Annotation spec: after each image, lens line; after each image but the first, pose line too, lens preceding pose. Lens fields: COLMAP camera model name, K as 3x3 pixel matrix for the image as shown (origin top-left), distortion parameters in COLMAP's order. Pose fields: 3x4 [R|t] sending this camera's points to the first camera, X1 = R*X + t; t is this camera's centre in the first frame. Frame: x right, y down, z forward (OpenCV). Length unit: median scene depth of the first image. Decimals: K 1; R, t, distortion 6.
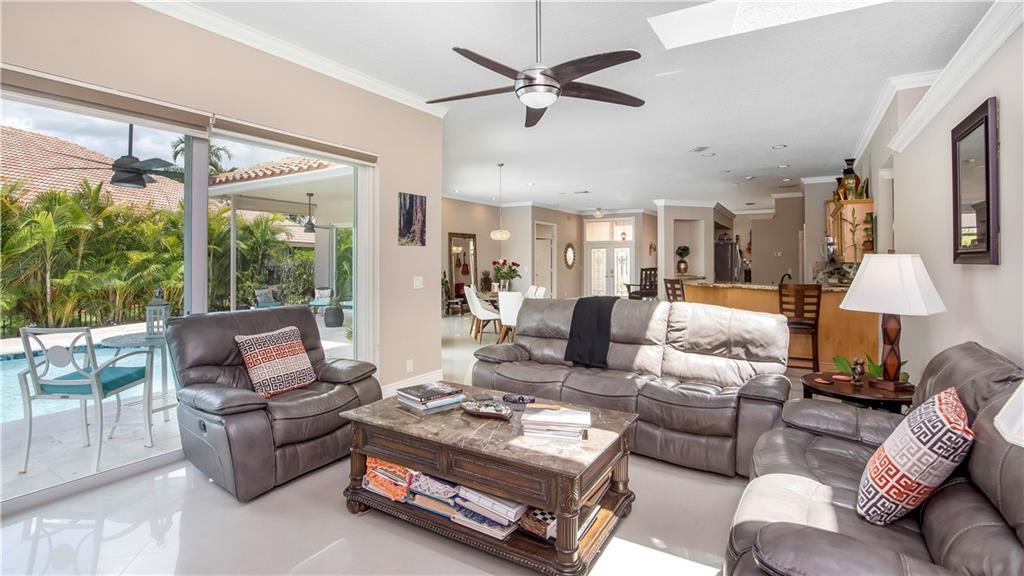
lens RADIAL K [[477.9, 0, 514.5], [0, 477.9, 271.4], [0, 0, 1]] dist [-0.024543, 0.000871]
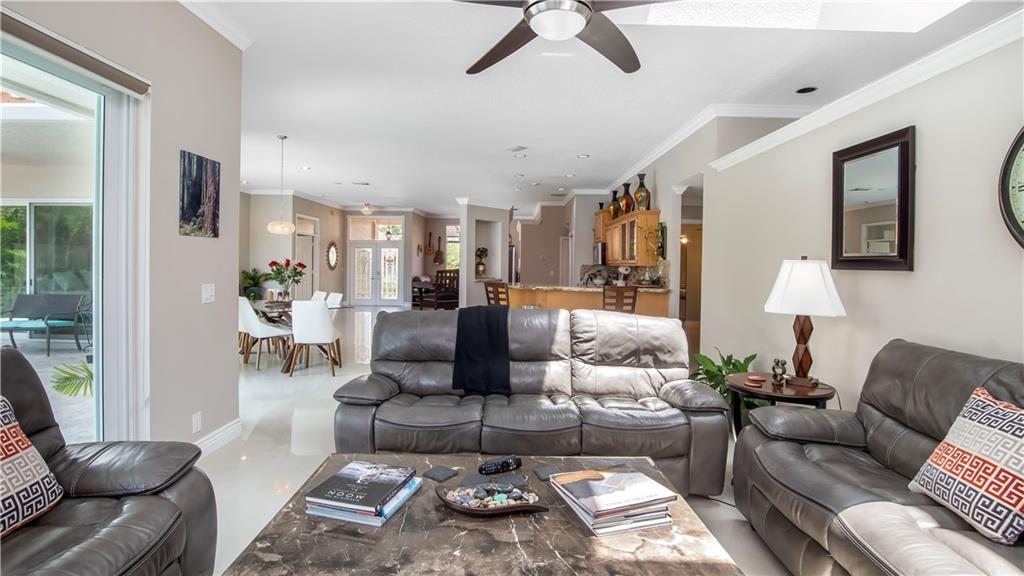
lens RADIAL K [[477.9, 0, 514.5], [0, 477.9, 271.4], [0, 0, 1]] dist [-0.024543, 0.000871]
pose [[0.852168, 0.000652, 0.523268, -0.236839], [0.000417, 0.999998, -0.001924, -0.006208], [-0.523269, 0.001858, 0.852166, 0.296220]]
